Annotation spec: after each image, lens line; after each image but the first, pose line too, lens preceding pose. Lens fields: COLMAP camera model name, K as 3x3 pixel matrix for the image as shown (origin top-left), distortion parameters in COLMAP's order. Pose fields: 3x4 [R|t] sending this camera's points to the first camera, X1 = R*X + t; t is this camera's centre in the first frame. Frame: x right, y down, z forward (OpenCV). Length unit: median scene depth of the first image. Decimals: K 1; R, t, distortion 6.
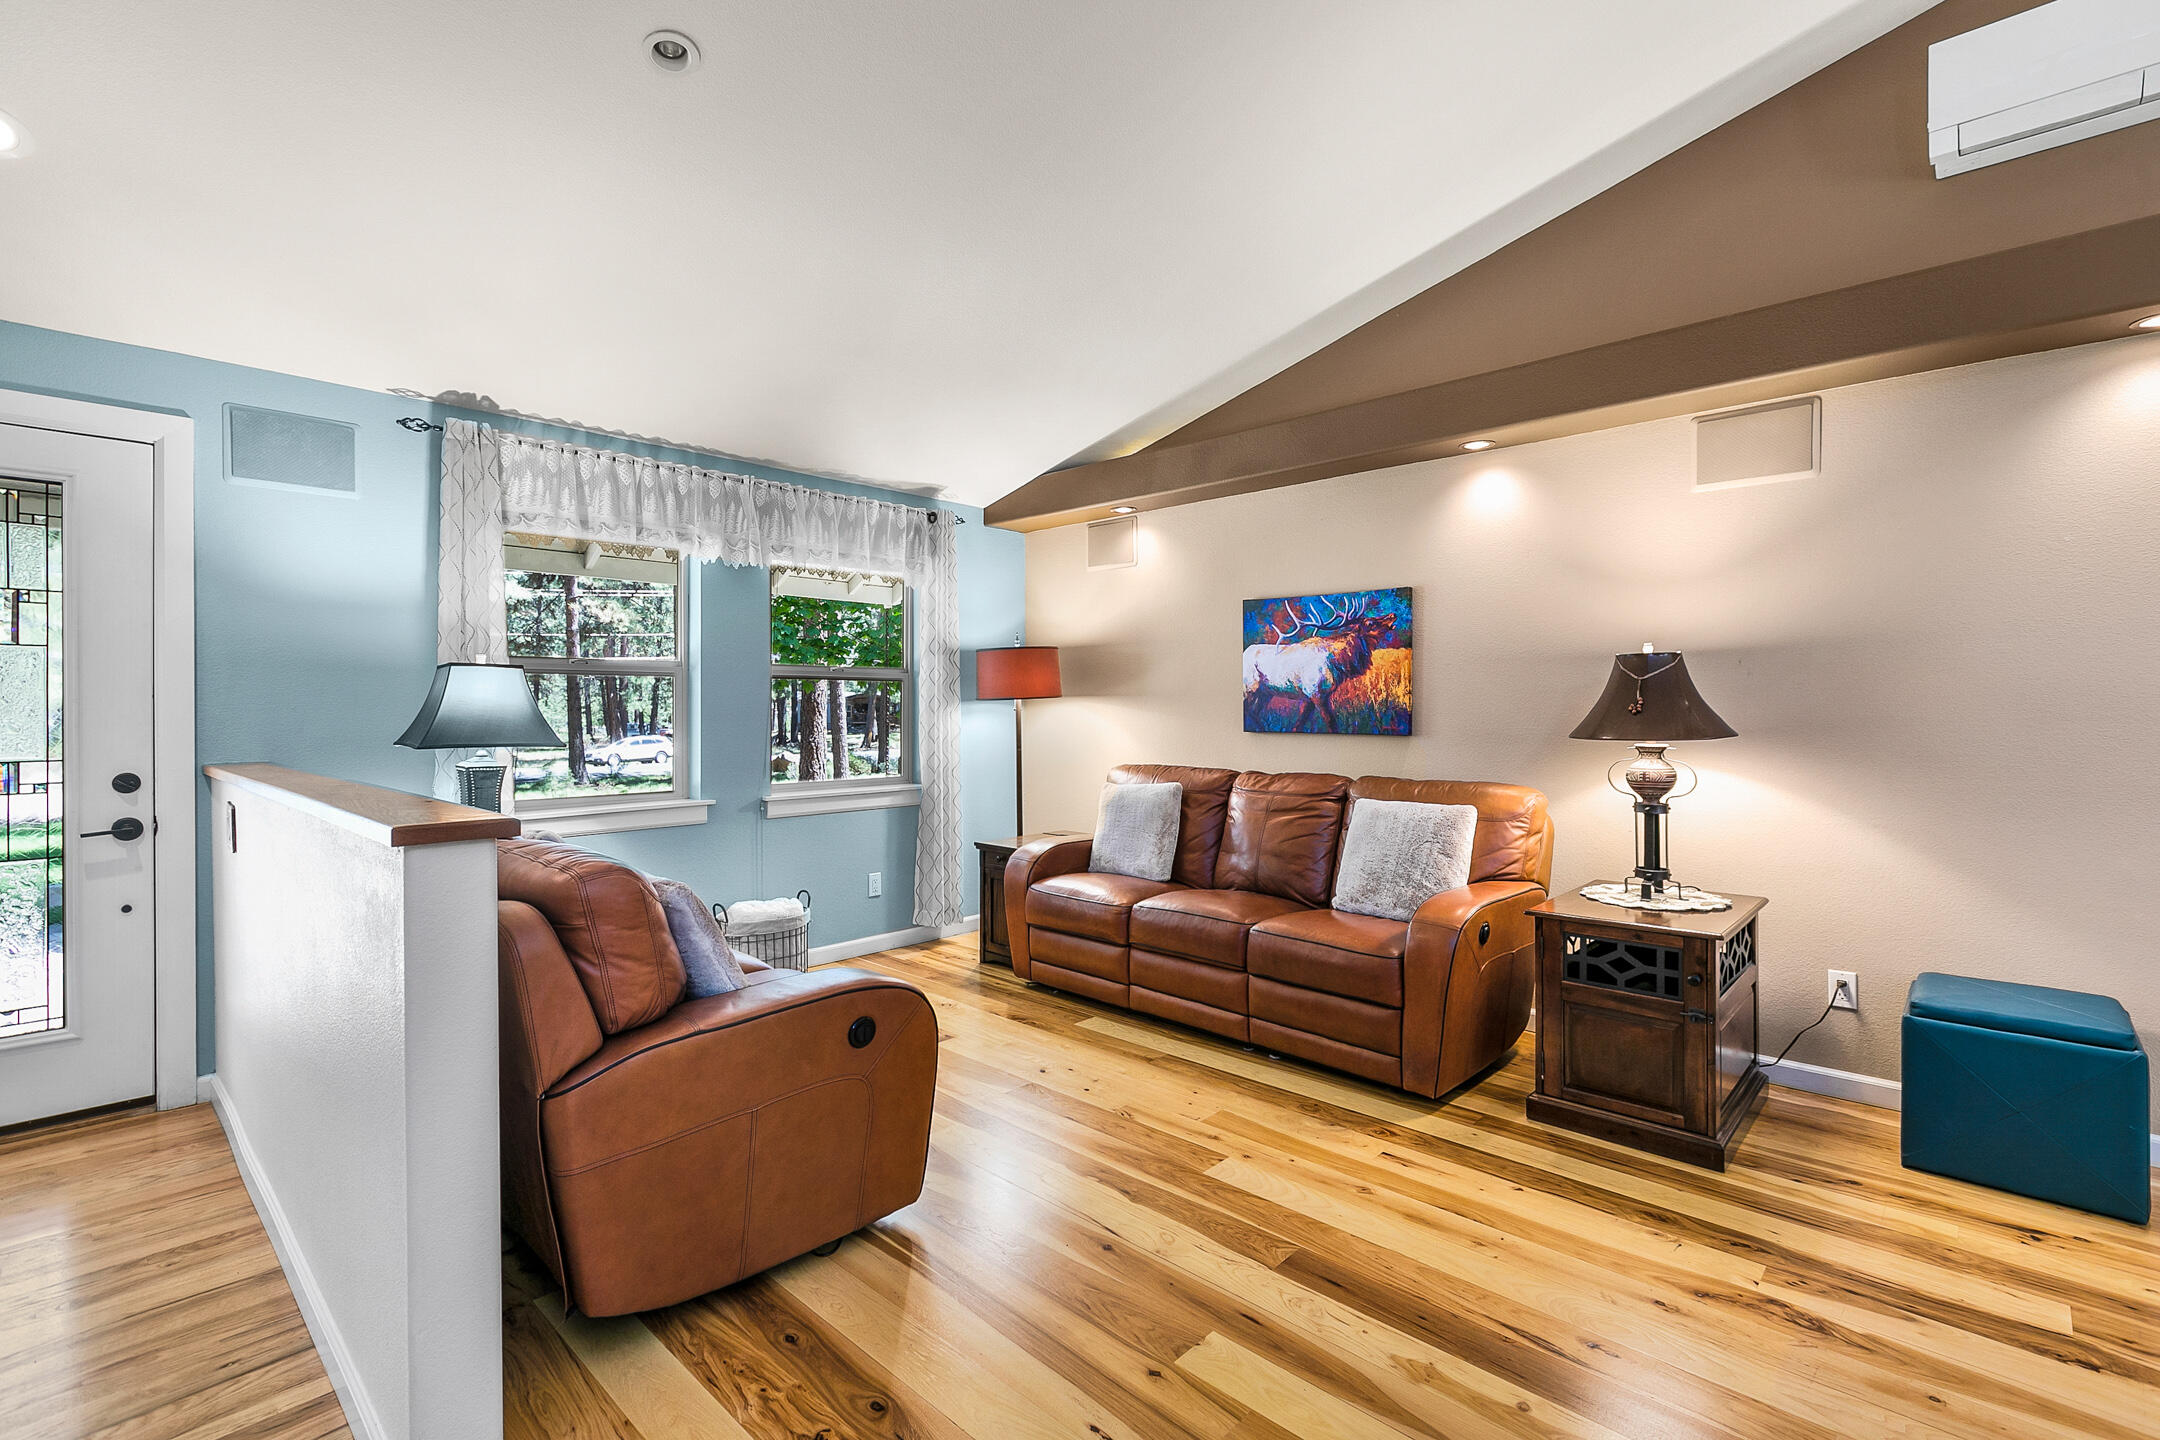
lens RADIAL K [[992.1, 0, 1088.1], [0, 992.1, 703.6], [0, 0, 1]] dist [0.006968, -0.001088]
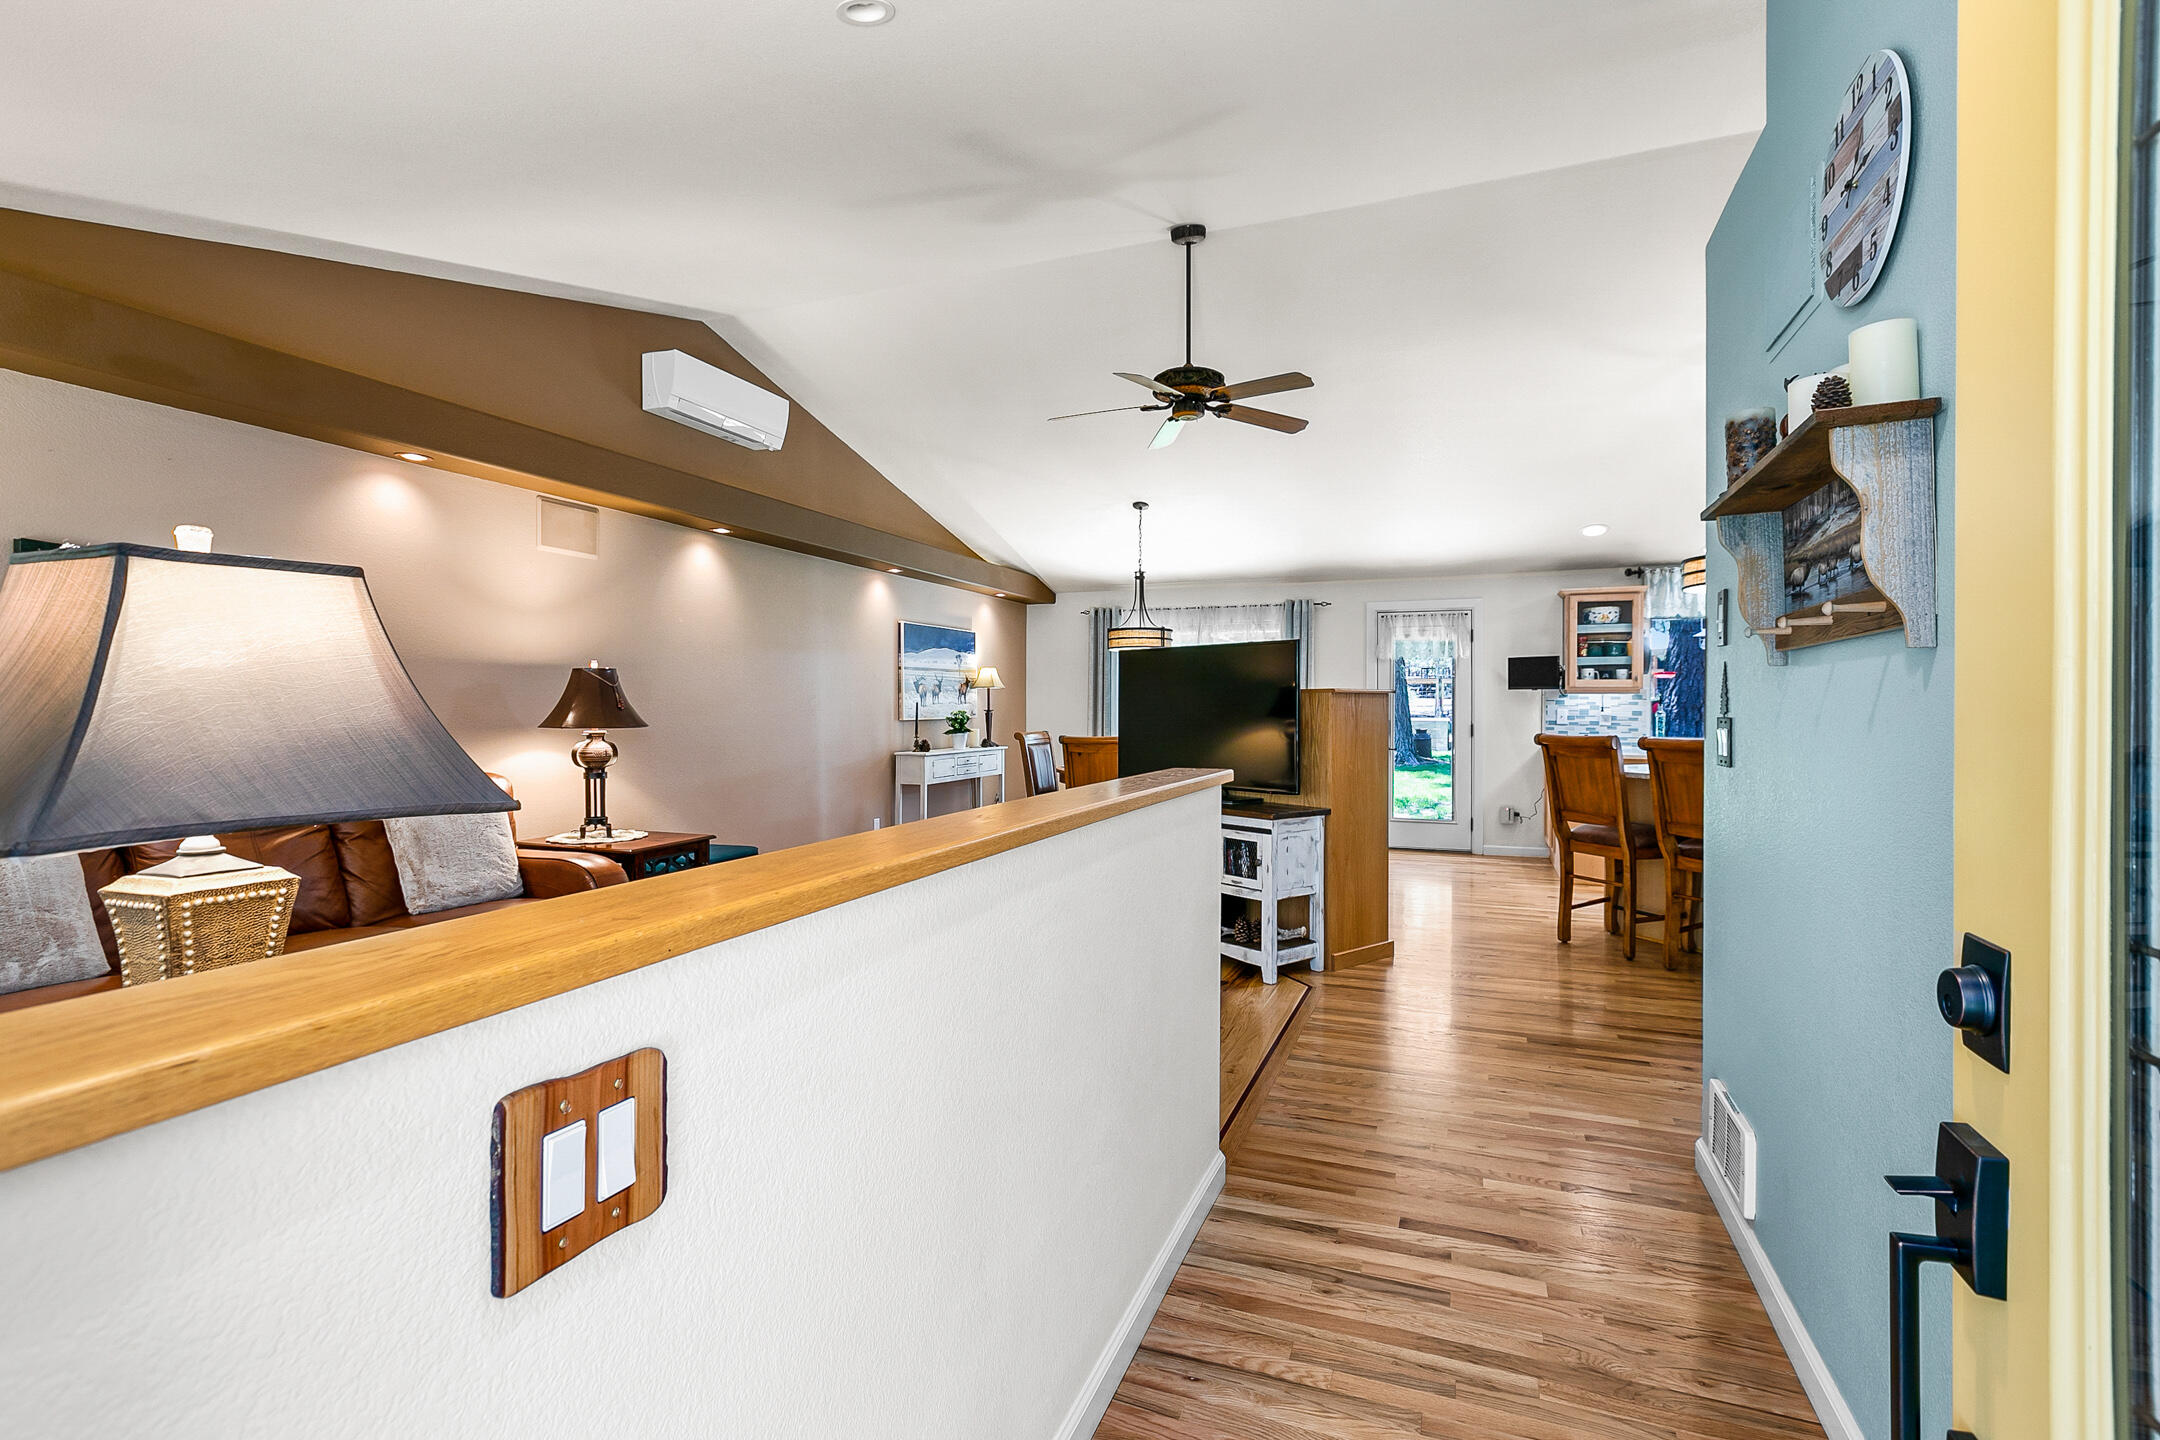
lens RADIAL K [[992.1, 0, 1086.4], [0, 992.1, 711.8], [0, 0, 1]] dist [0.006968, -0.001088]
pose [[-0.377713, -0.004437, 0.925912, -0.791190], [-0.001472, 0.999990, 0.004191, 0.004784], [-0.925921, 0.000220, -0.377716, 0.674634]]
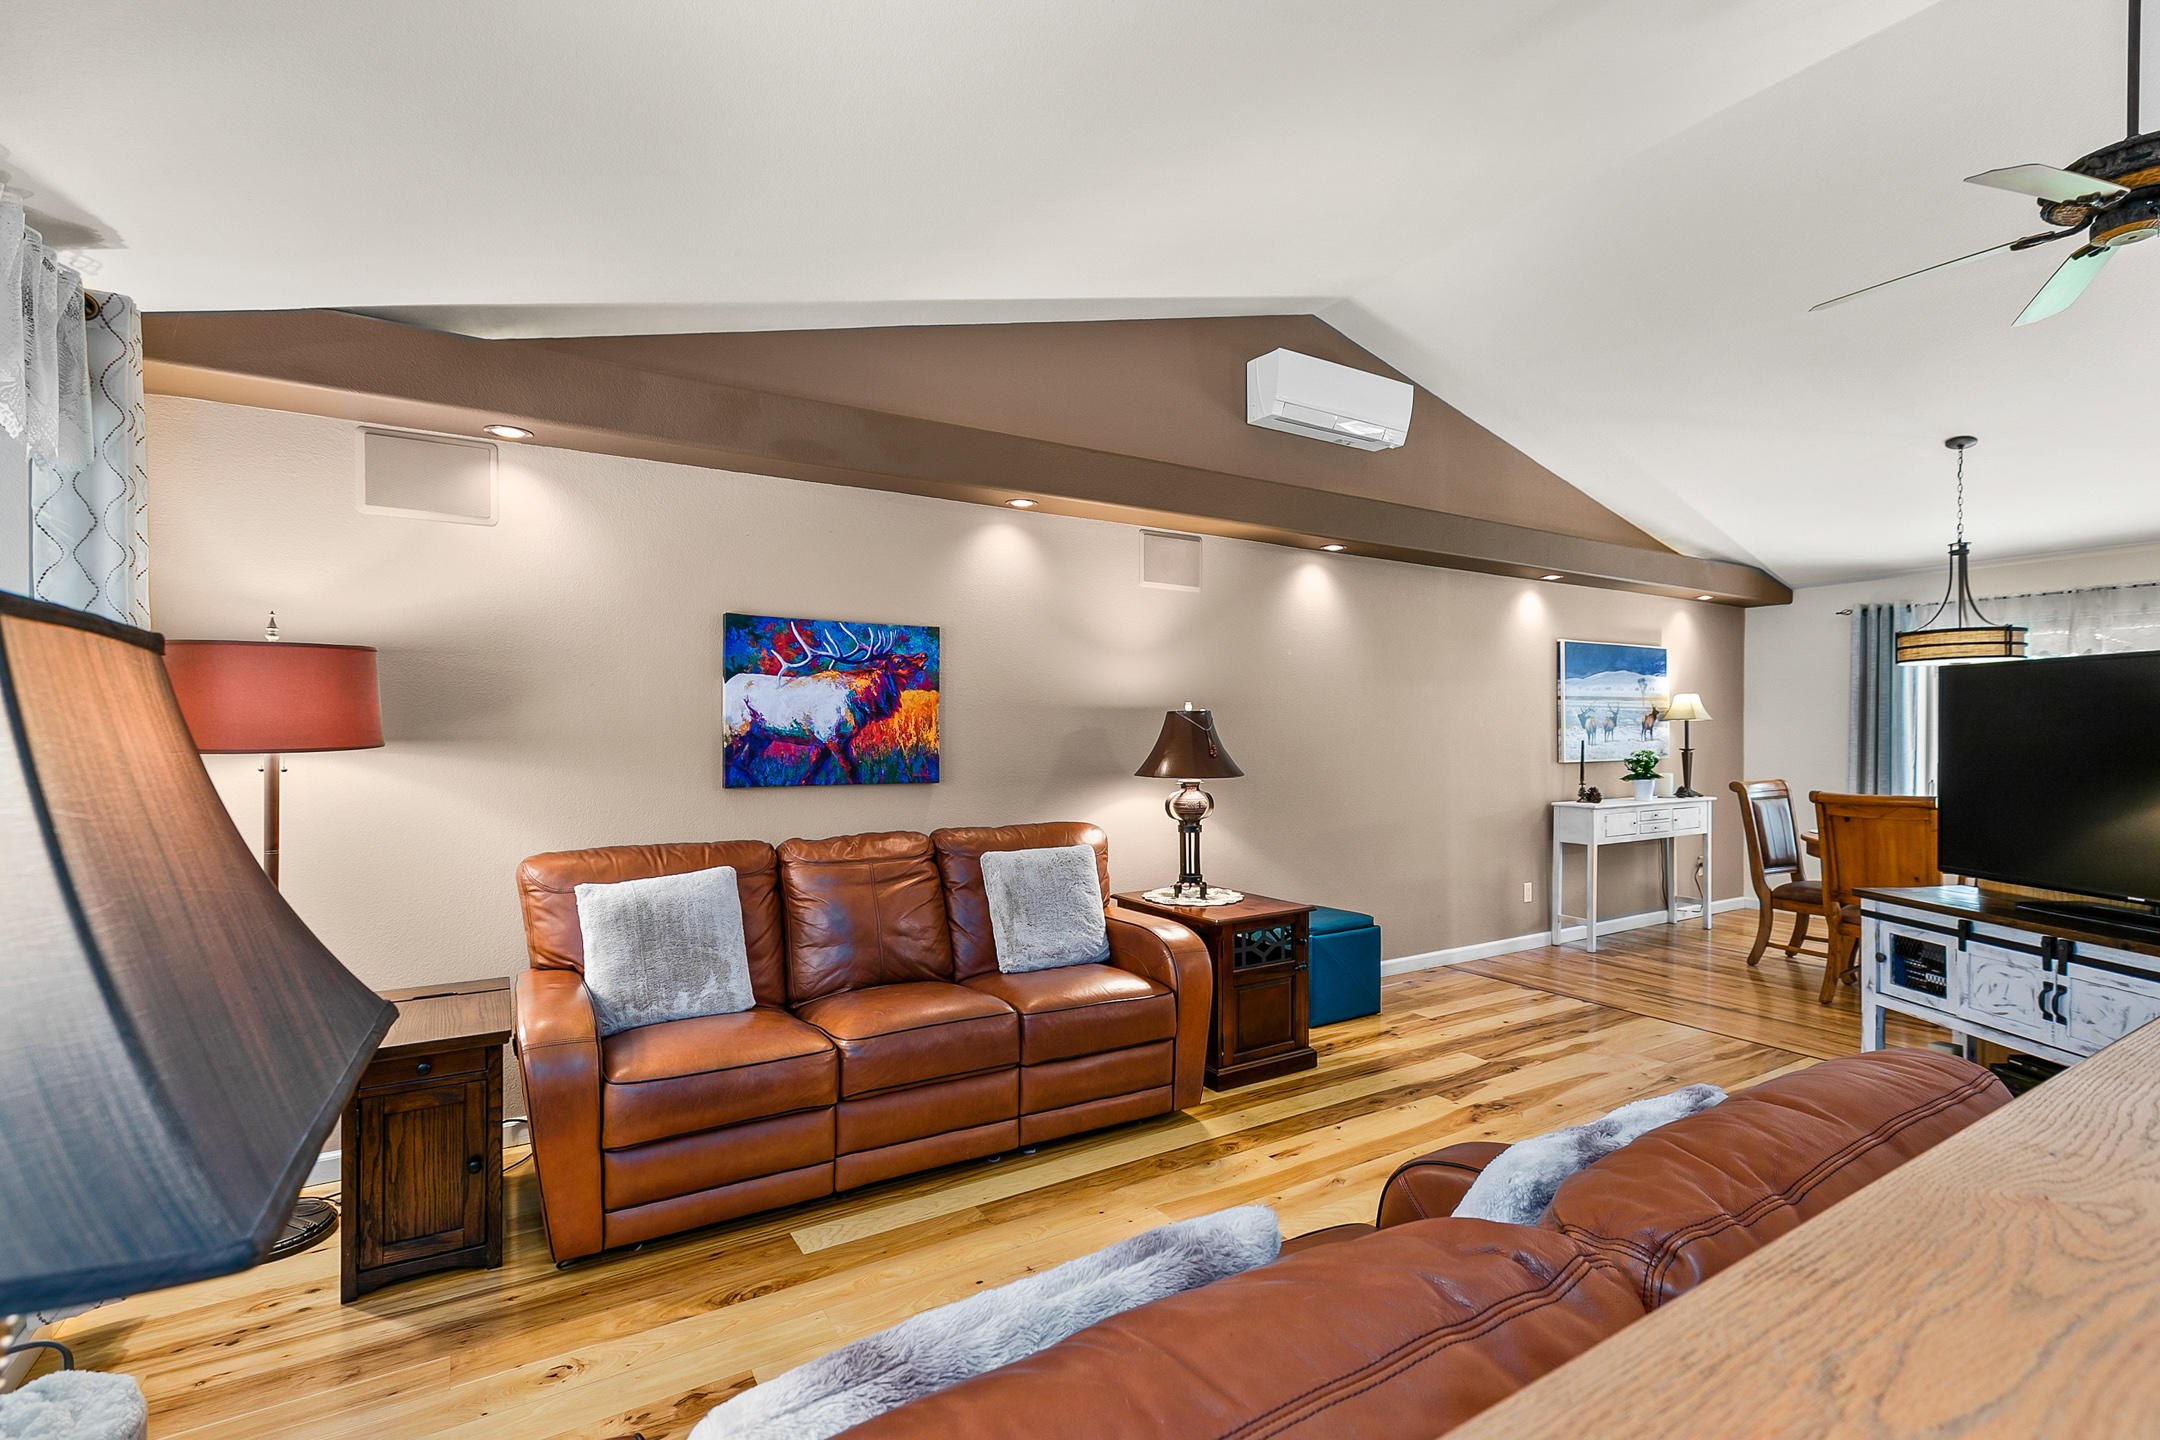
lens RADIAL K [[992.1, 0, 1082.5], [0, 992.1, 725.6], [0, 0, 1]] dist [0.006968, -0.001088]
pose [[0.247519, 0.006477, 0.968861, -0.560537], [-0.001724, 0.999979, -0.006245, -0.016630], [-0.968882, -0.000124, 0.247525, 0.619902]]
